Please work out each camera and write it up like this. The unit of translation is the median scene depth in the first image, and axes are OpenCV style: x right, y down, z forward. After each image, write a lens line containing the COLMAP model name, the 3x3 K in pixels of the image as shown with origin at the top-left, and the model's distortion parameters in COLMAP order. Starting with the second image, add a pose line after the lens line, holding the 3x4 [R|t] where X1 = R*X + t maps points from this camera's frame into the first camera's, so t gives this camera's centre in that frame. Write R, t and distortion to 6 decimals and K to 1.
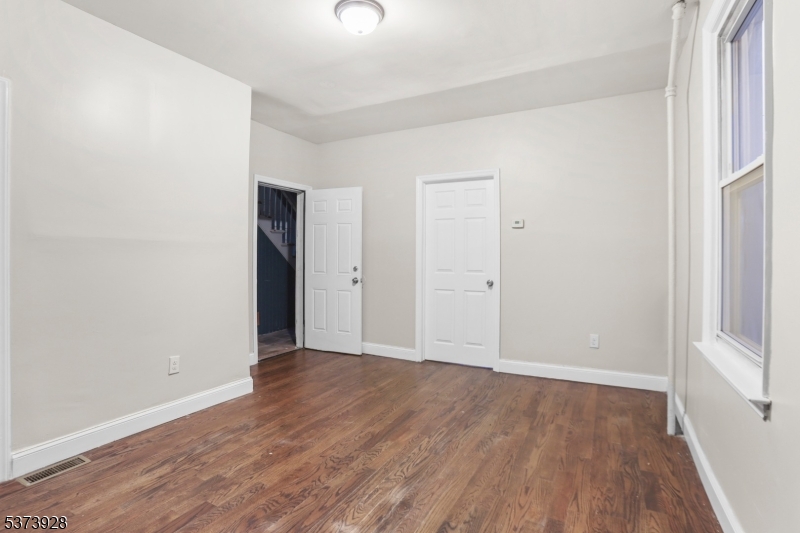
lens RADIAL K [[376.1, 0, 400.7], [0, 376.1, 259.7], [0, 0, 1]] dist [0.001651, 0.000472]
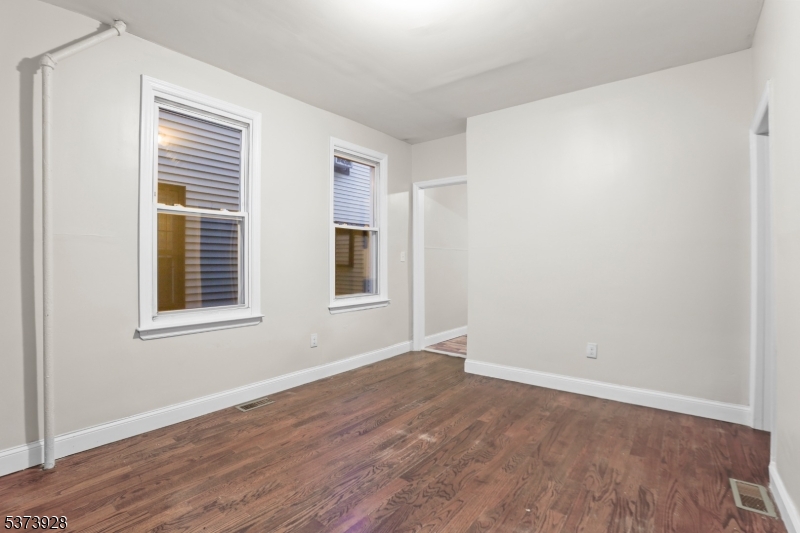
lens RADIAL K [[376.1, 0, 400.7], [0, 376.1, 259.7], [0, 0, 1]] dist [0.001651, 0.000472]
pose [[-0.985044, -0.003378, 0.172271, -0.236619], [-0.002743, 0.999989, 0.003923, -0.008566], [-0.172282, 0.003392, -0.985042, 1.976168]]
